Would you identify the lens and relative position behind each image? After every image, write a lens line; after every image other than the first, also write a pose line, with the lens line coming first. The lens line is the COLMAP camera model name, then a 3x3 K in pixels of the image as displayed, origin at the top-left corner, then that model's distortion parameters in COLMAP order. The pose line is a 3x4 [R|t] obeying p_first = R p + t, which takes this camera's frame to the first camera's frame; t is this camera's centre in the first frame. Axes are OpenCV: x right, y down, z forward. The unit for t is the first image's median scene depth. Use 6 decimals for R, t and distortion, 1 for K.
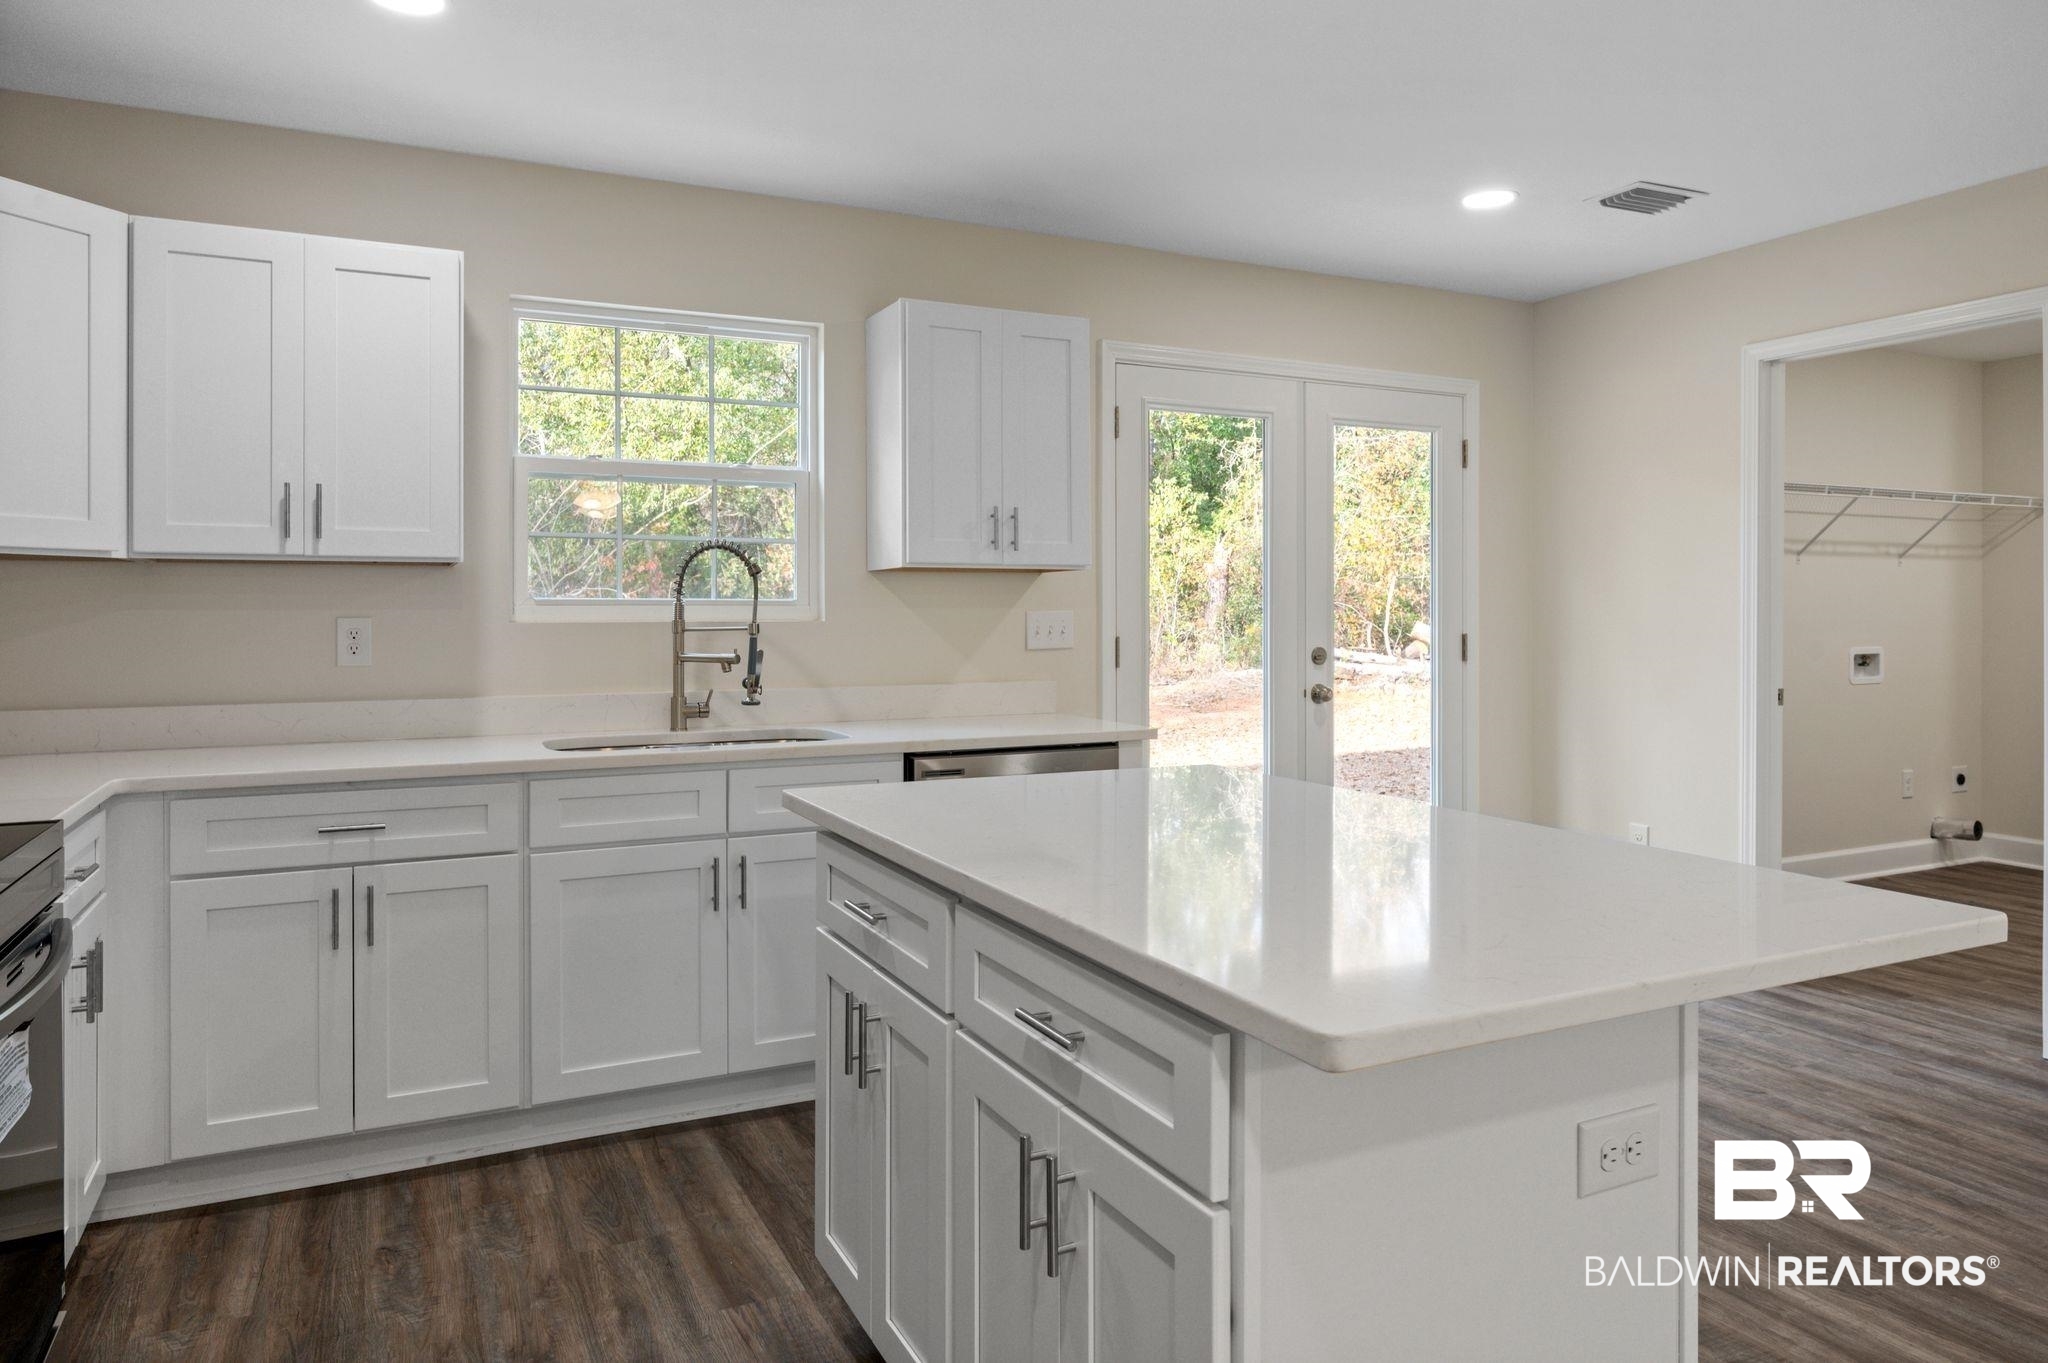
lens RADIAL K [[1313.9, 0, 1021.4], [0, 1313.9, 617.5], [0, 0, 1]] dist [-0.003287, -0.000536]
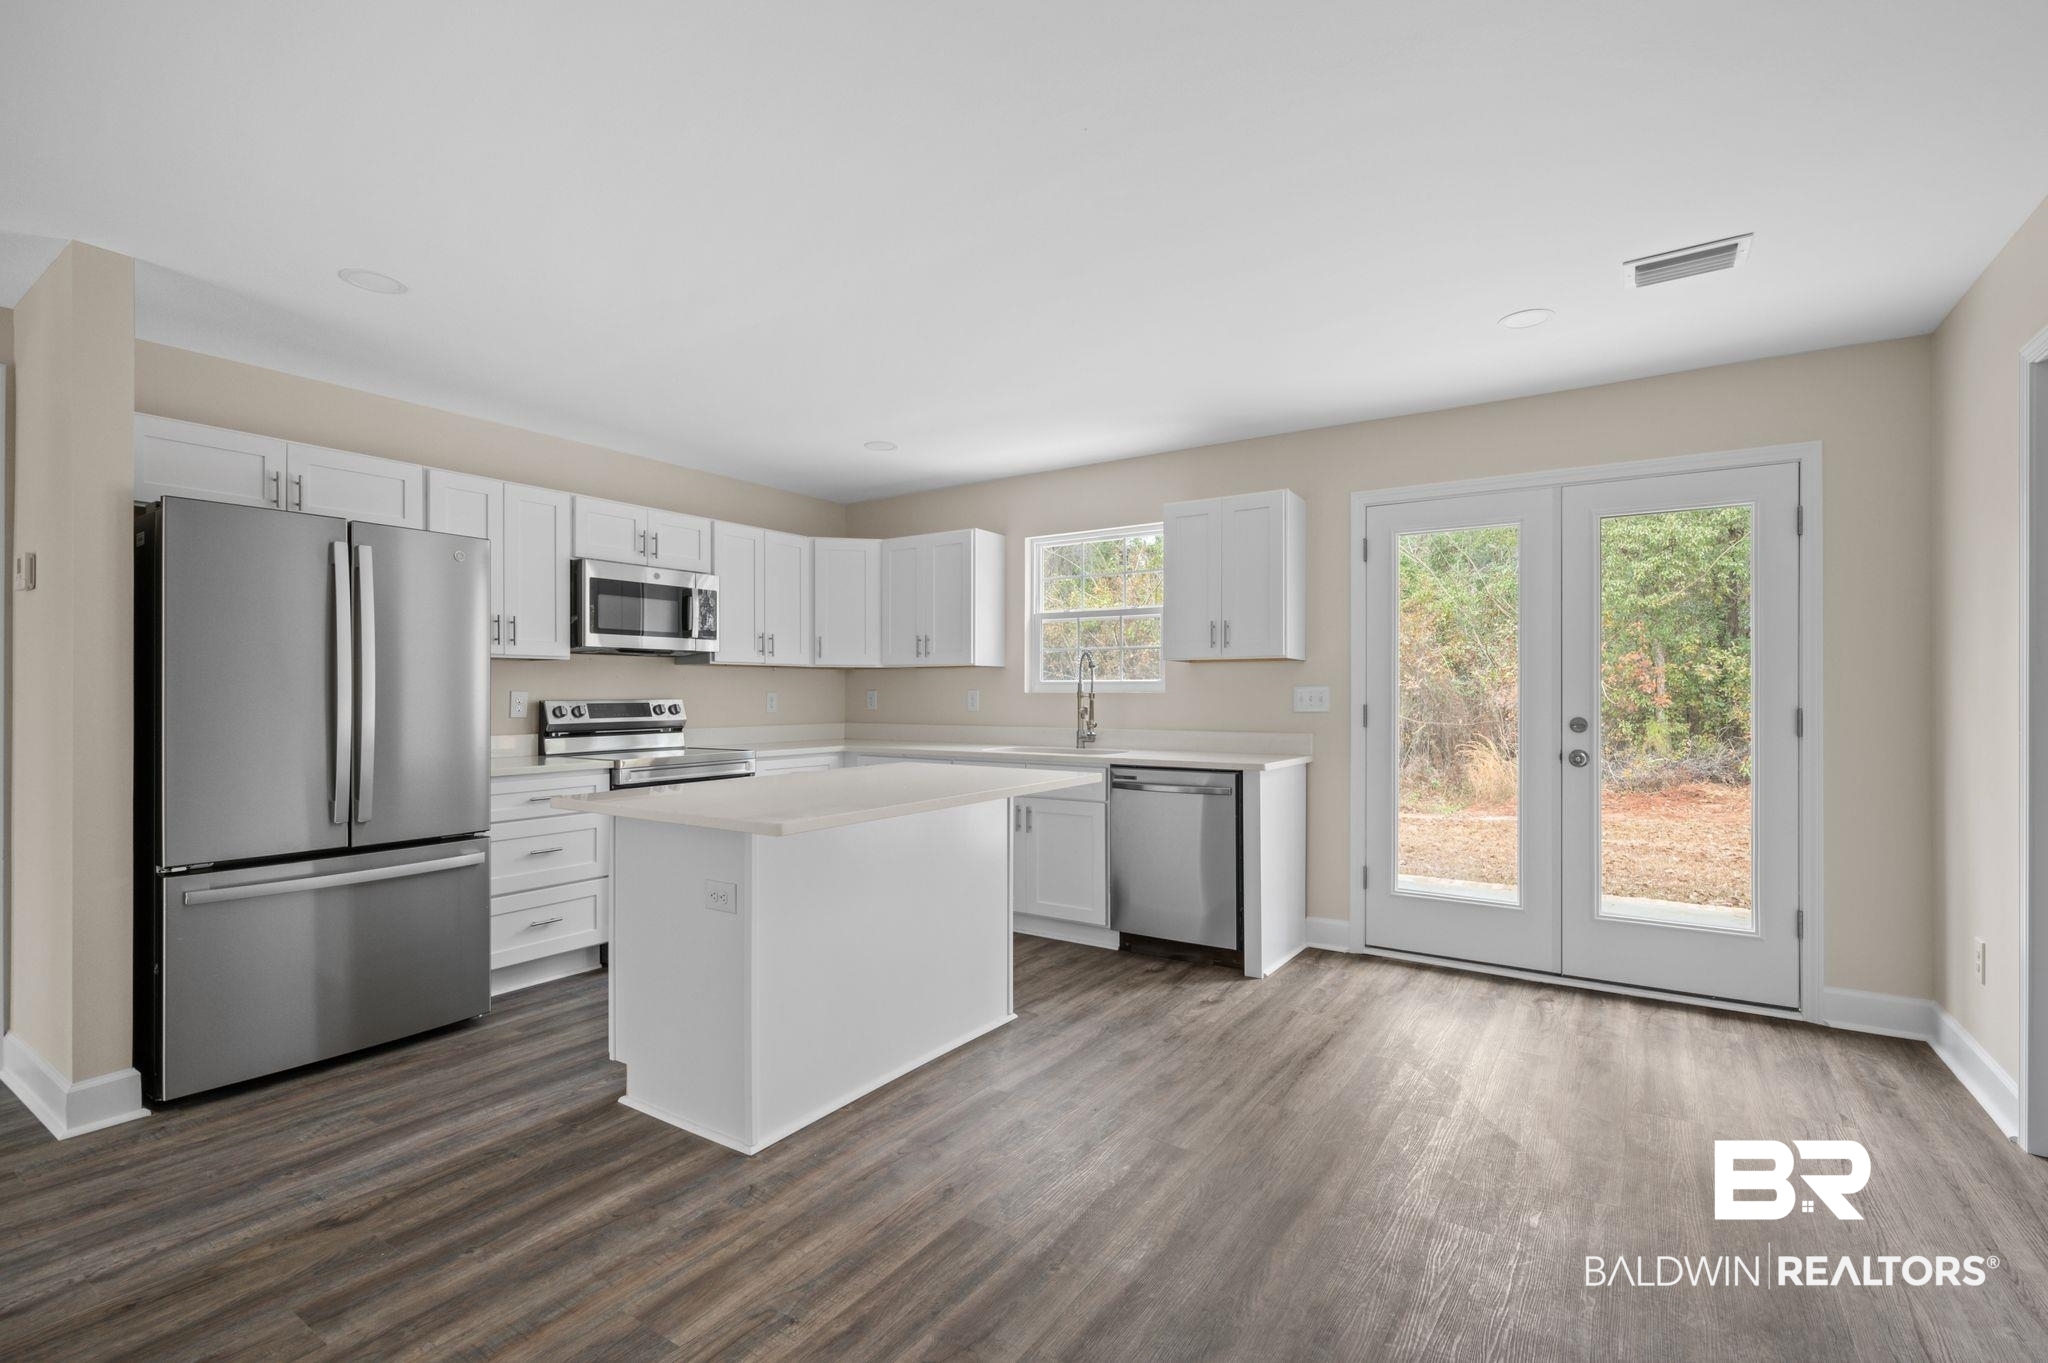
lens RADIAL K [[923.5, 0, 1018.8], [0, 923.5, 690.1], [0, 0, 1]] dist [-0.000267, 0.000598]
pose [[0.499079, -0.002267, -0.866553, 0.934071], [-0.004789, 0.999974, -0.005375, 0.008321], [0.866543, 0.006832, 0.499056, 0.251984]]
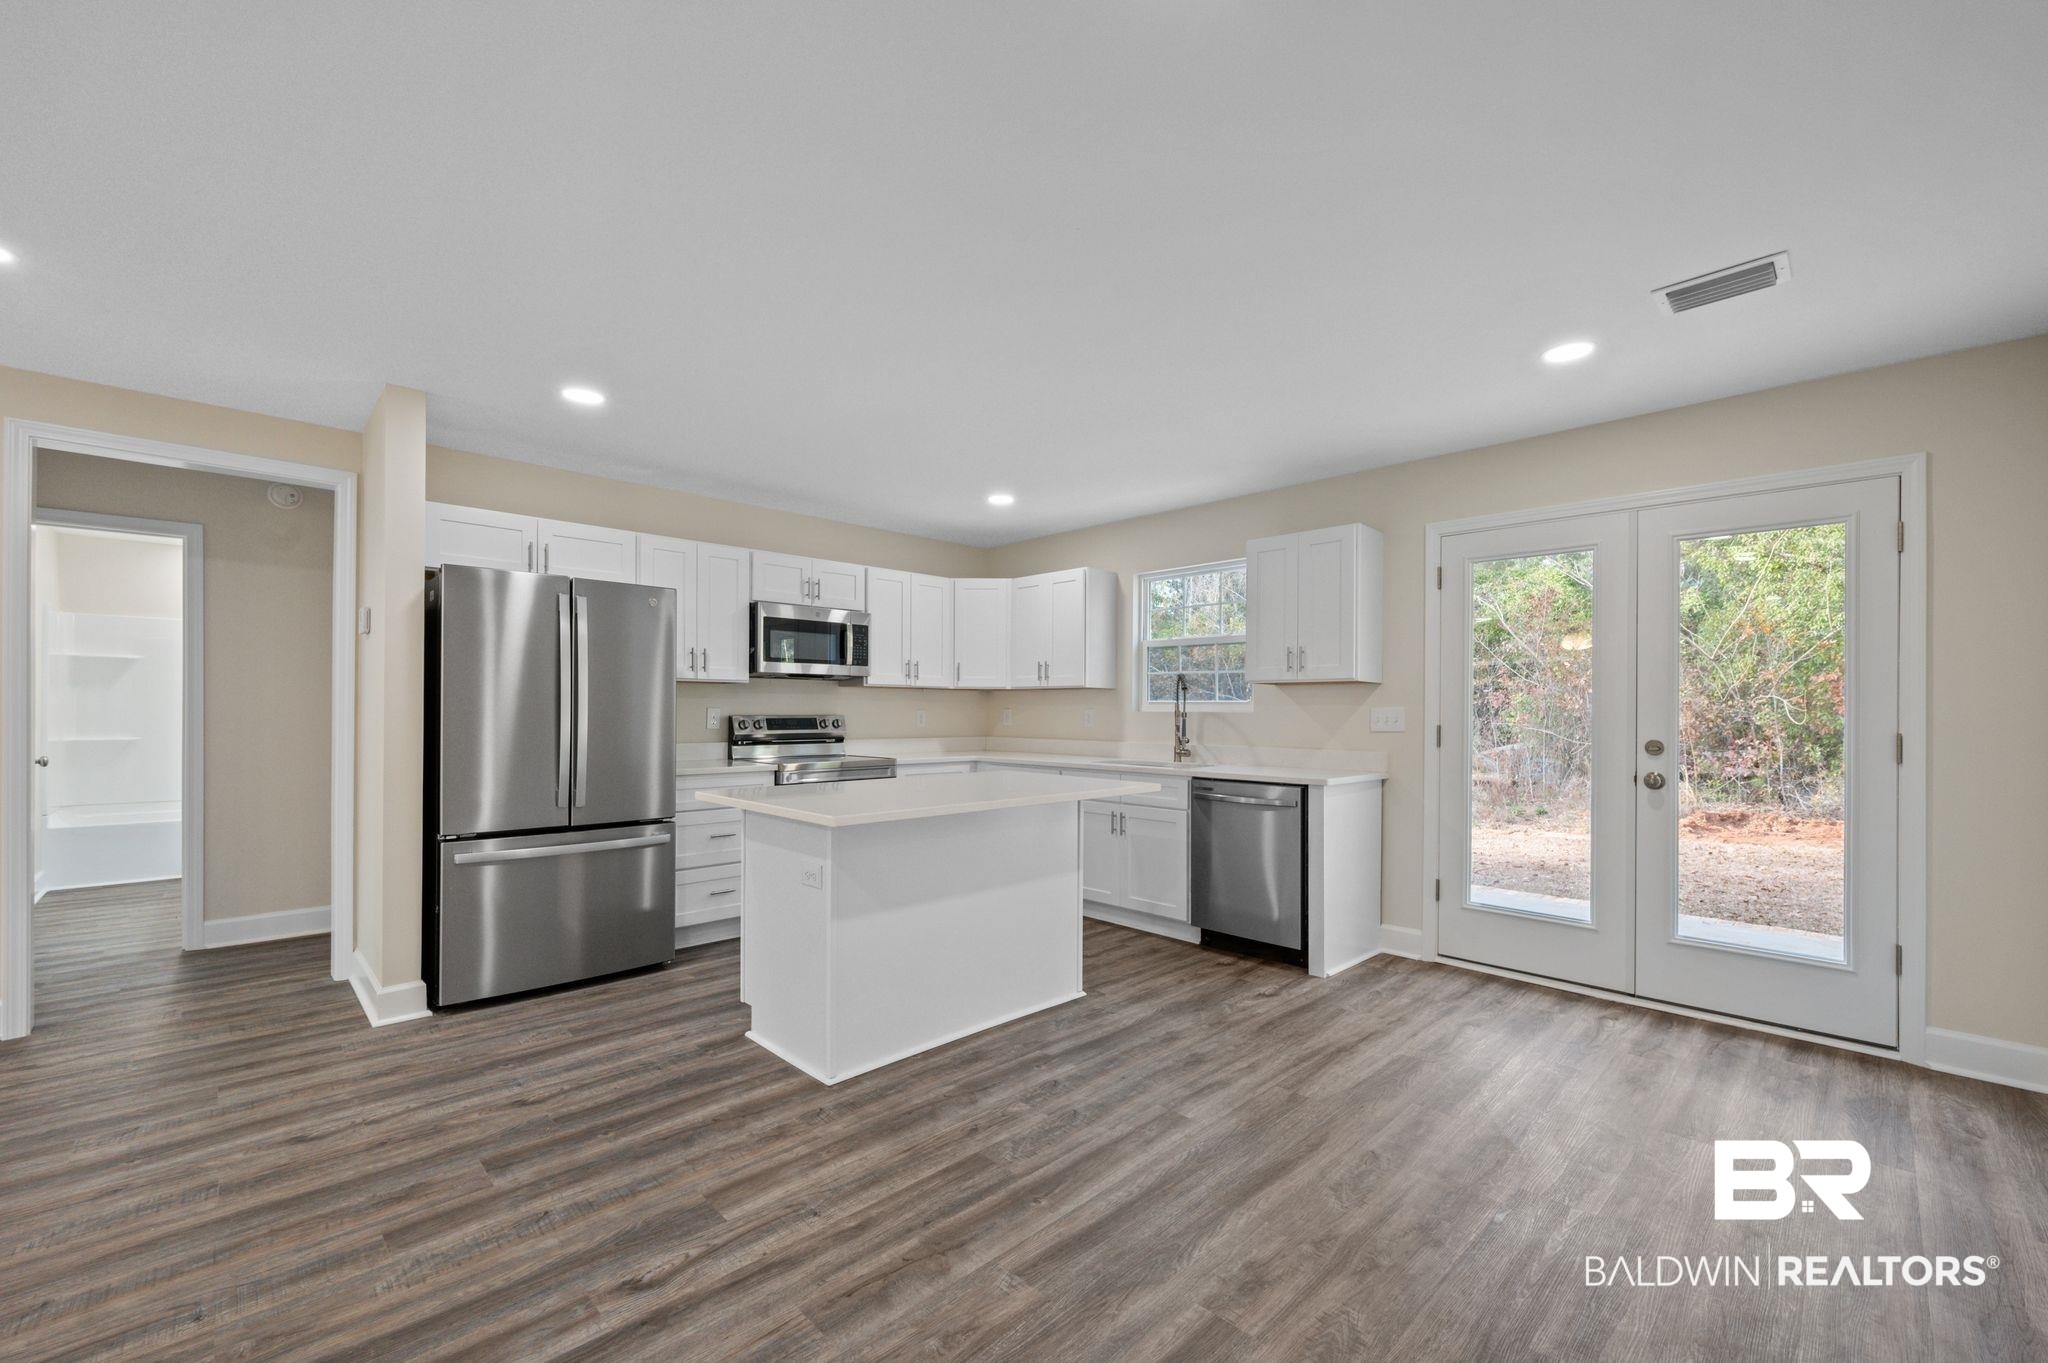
lens RADIAL K [[827.6, 0, 1028.9], [0, 827.6, 708.9], [0, 0, 1]] dist [-0.000343, 0.000860]
pose [[0.314207, 0.000565, -0.949354, 1.018368], [-0.011469, 0.999929, -0.003201, 0.006224], [0.949285, 0.011894, 0.314192, 0.357723]]
